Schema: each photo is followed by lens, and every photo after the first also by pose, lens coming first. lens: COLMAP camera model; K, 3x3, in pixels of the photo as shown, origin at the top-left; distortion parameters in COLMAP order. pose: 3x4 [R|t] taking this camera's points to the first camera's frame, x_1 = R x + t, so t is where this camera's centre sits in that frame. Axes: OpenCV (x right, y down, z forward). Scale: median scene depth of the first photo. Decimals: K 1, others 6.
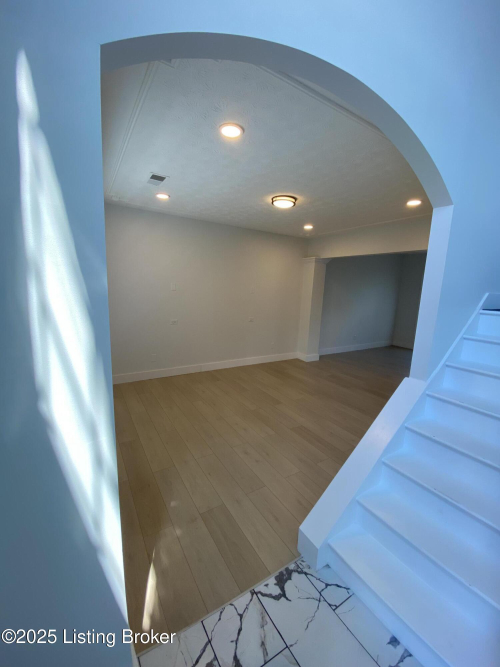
lens RADIAL K [[264.3, 0, 246.8], [0, 264.3, 327.5], [0, 0, 1]] dist [-0.013921, -0.007992]
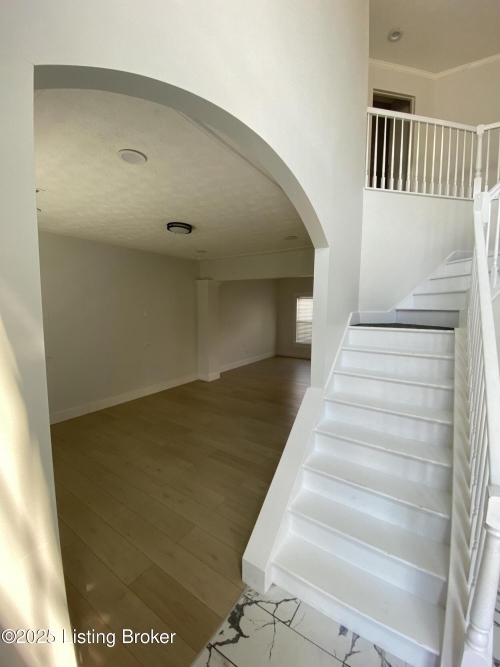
lens RADIAL K [[264.3, 0, 249.9], [0, 264.3, 327.5], [0, 0, 1]] dist [-0.013921, -0.007992]
pose [[0.909946, -0.064328, 0.409708, -0.103778], [0.092620, 0.994467, -0.049566, -0.047174], [-0.404253, 0.083049, 0.910869, 0.008907]]
